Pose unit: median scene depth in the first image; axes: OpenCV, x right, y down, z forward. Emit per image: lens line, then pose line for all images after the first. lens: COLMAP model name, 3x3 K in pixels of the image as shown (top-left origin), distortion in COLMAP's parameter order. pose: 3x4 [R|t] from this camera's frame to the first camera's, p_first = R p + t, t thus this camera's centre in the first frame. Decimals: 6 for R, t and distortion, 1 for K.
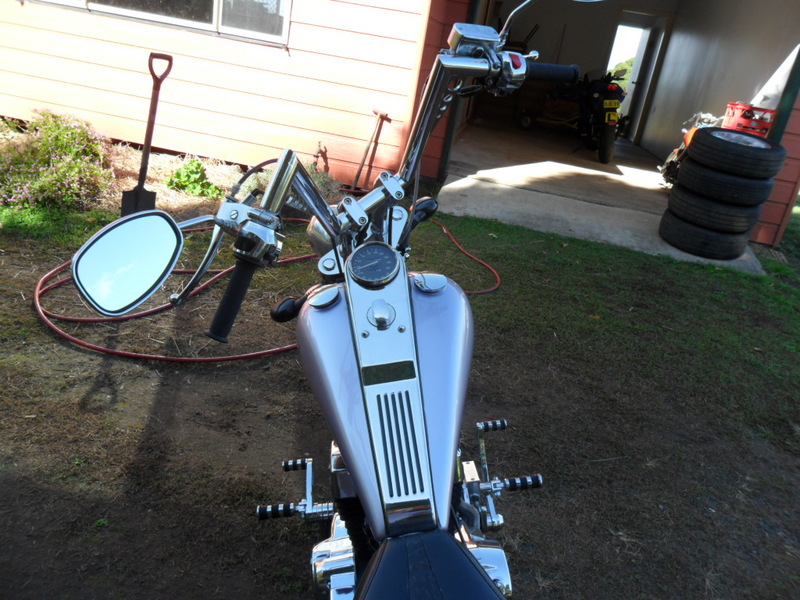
lens RADIAL K [[646.4, 0, 400.0], [0, 646.4, 300.0], [0, 0, 1]] dist [-0.025164, 0.013225]
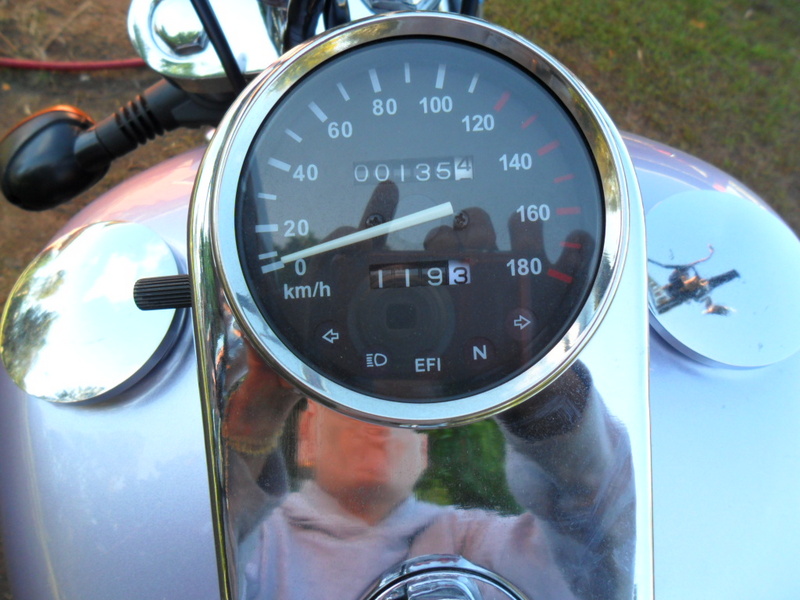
lens RADIAL K [[646.4, 0, 400.0], [0, 646.4, 300.0], [0, 0, 1]] dist [-0.025164, 0.013225]
pose [[0.994751, 0.079191, 0.064803, -0.020053], [-0.101245, 0.853540, 0.511096, -0.041632], [-0.014838, -0.514974, 0.857077, 0.342915]]
